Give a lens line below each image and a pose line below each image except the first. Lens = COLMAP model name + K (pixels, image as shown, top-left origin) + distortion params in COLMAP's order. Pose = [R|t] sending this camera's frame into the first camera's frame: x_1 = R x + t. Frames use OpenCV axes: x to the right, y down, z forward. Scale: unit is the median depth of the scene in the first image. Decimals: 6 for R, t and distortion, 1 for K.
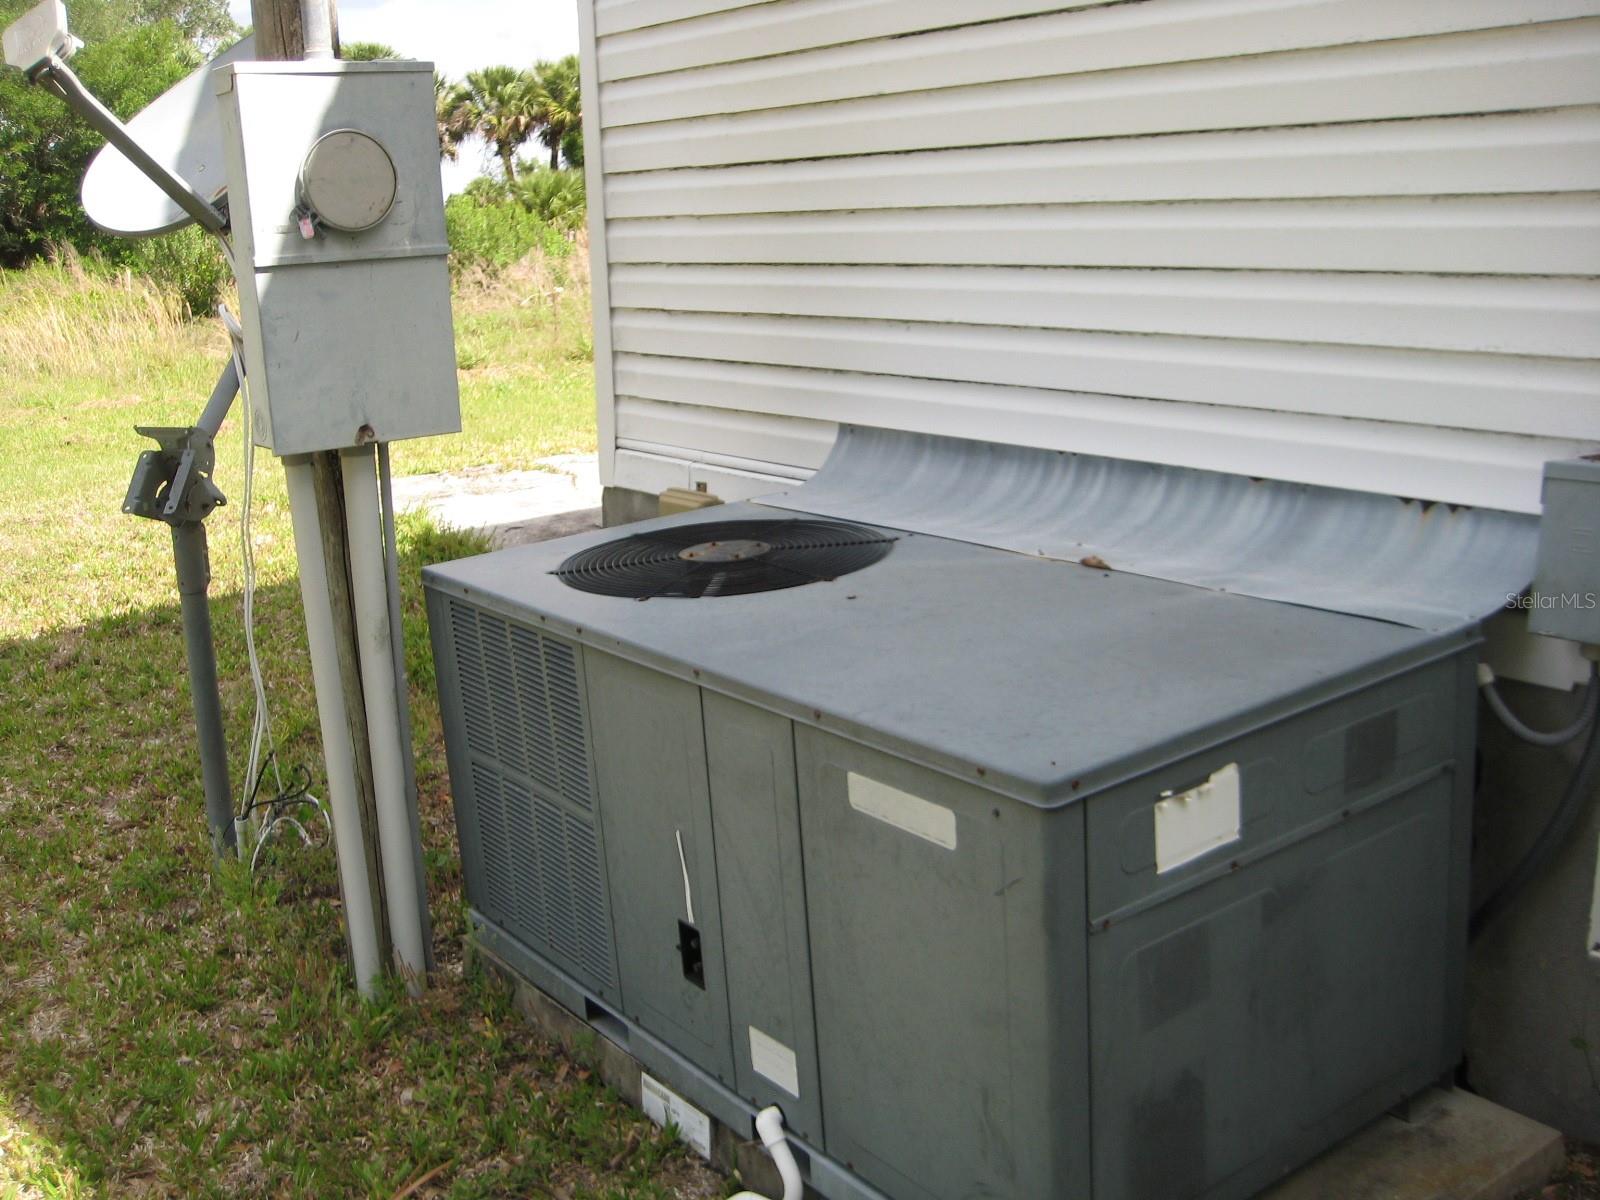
lens RADIAL K [[1651.9, 0, 800.0], [0, 1651.9, 600.0], [0, 0, 1]] dist [-0.004431, -0.002249]
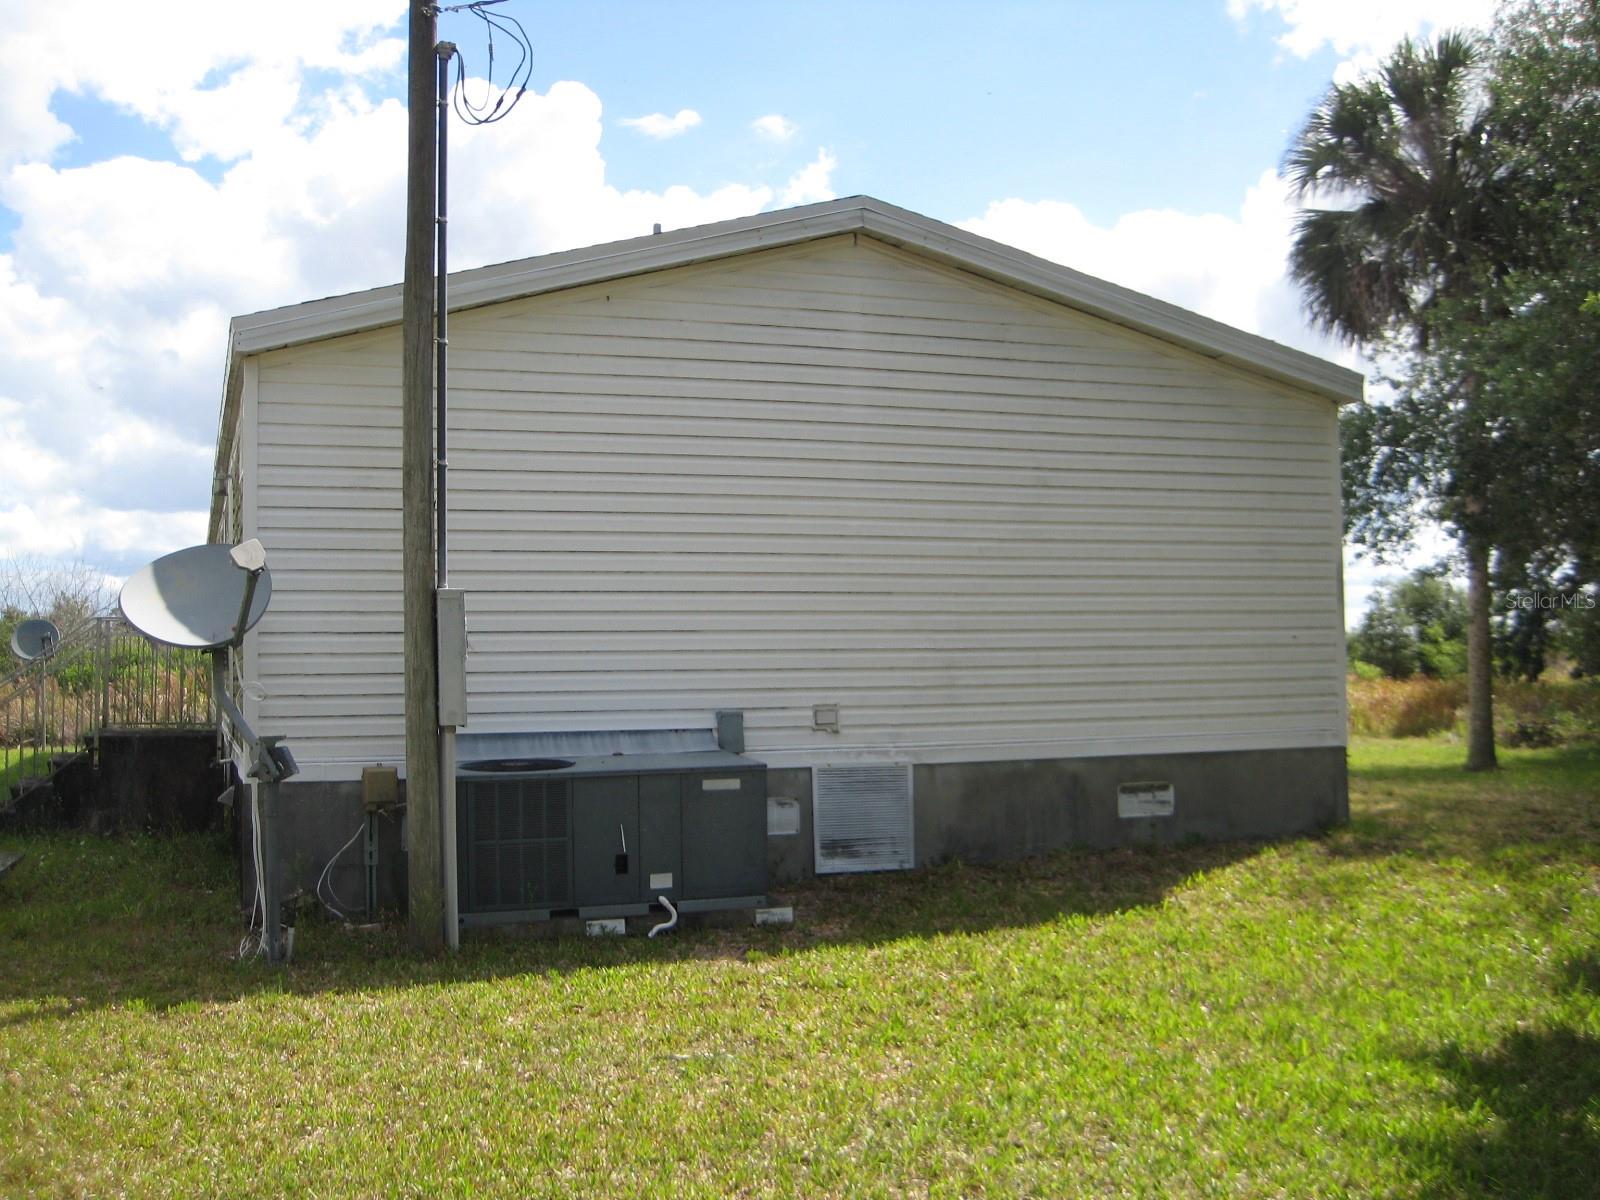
lens RADIAL K [[1651.9, 0, 800.0], [0, 1651.9, 600.0], [0, 0, 1]] dist [-0.004431, -0.002249]
pose [[0.297413, 0.068290, 0.952304, -3.163945], [0.221688, 0.965238, -0.138453, 0.240374], [-0.928655, 0.252292, 0.271935, -0.370468]]
